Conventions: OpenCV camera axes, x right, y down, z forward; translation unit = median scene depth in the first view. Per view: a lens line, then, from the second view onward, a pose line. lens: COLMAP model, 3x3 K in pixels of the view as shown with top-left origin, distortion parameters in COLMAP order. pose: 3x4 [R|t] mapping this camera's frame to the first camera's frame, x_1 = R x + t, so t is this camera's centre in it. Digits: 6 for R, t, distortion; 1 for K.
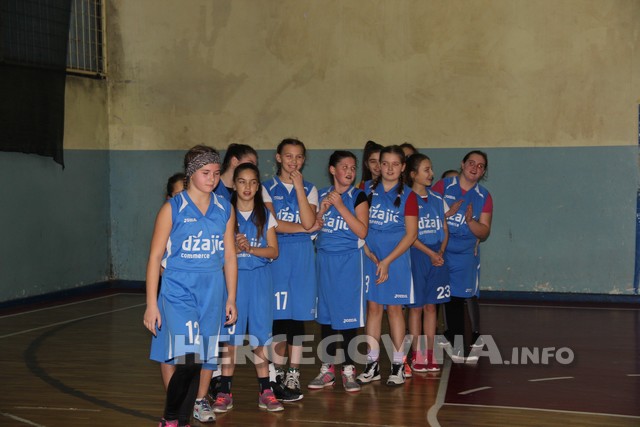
lens RADIAL K [[1588.7, 0, 308.8], [0, 1588.7, 207.2], [0, 0, 1]] dist [0.656725, 0.000000]
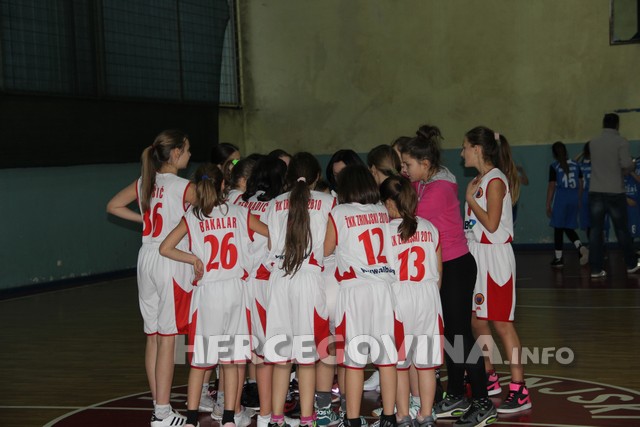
lens RADIAL K [[2092.2, 0, 314.9], [0, 2092.2, 207.8], [0, 0, 1]] dist [1.452878, 0.000000]
pose [[0.997810, -0.033102, -0.057271, 0.045741], [0.032688, 0.999432, -0.008147, 0.027778], [0.057508, 0.006257, 0.998325, -0.909838]]
